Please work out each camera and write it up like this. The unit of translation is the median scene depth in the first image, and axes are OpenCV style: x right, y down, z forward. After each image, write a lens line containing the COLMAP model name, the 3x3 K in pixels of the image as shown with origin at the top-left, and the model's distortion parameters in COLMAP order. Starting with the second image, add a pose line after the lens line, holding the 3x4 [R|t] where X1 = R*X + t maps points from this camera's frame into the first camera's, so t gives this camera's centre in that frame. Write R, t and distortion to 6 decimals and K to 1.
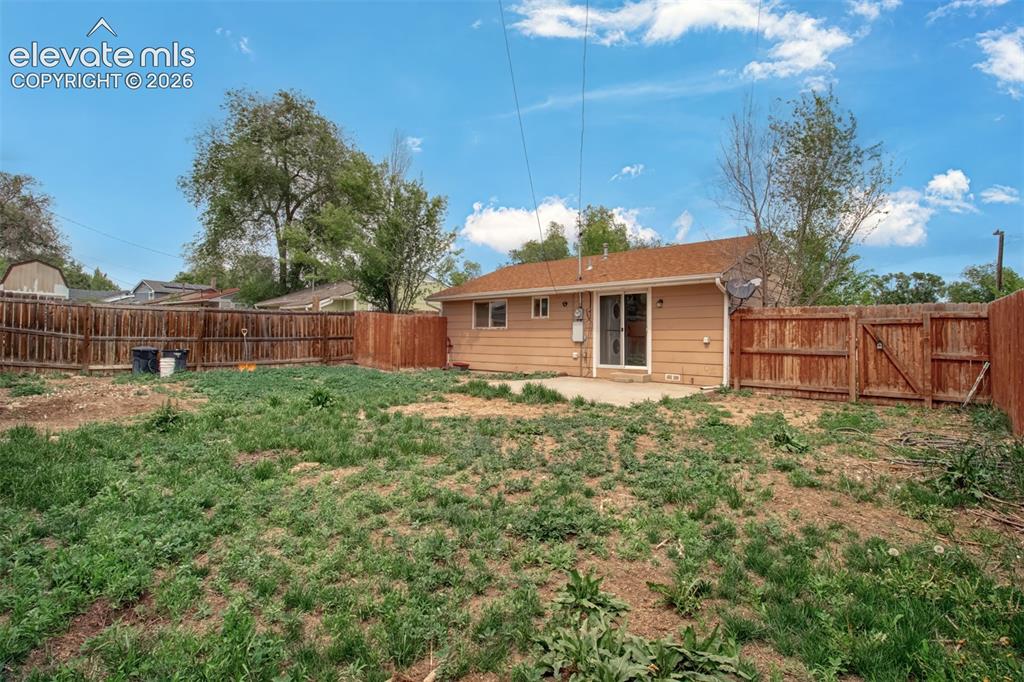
lens RADIAL K [[489.0, 0, 493.3], [0, 489.0, 336.6], [0, 0, 1]] dist [-0.007420, -0.007365]
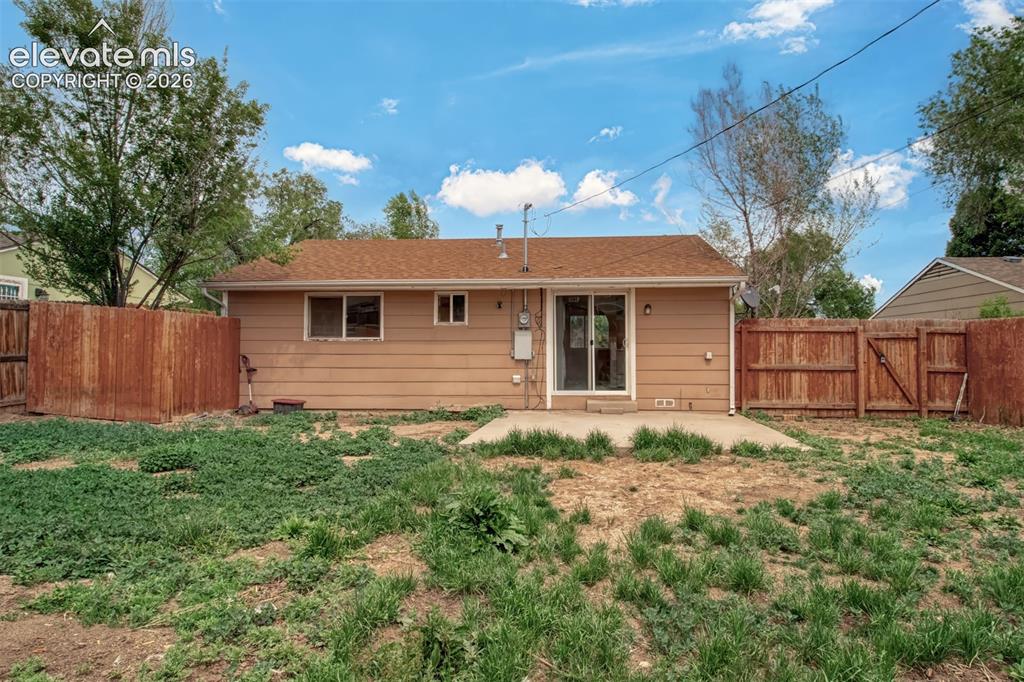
lens RADIAL K [[597.4, 0, 516.4], [0, 597.4, 342.6], [0, 0, 1]] dist [-0.003261, -0.000272]
pose [[0.771421, -0.000760, 0.636324, -0.484892], [0.005721, 0.999967, -0.005741, -0.011551], [-0.636299, 0.008069, 0.771400, 0.446102]]
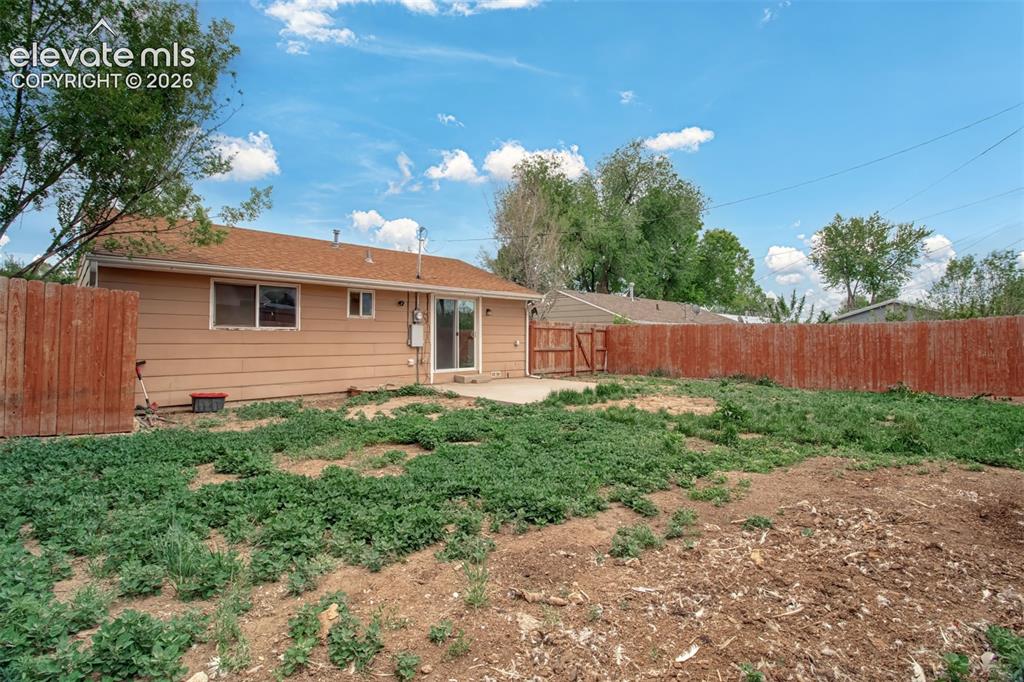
lens RADIAL K [[489.0, 0, 518.4], [0, 489.0, 339.4], [0, 0, 1]] dist [-0.007420, -0.007365]
pose [[0.009535, -0.013318, 0.999866, -0.934583], [-0.005428, 0.999896, 0.013370, -0.020938], [-0.999940, -0.005555, 0.009462, 1.033130]]
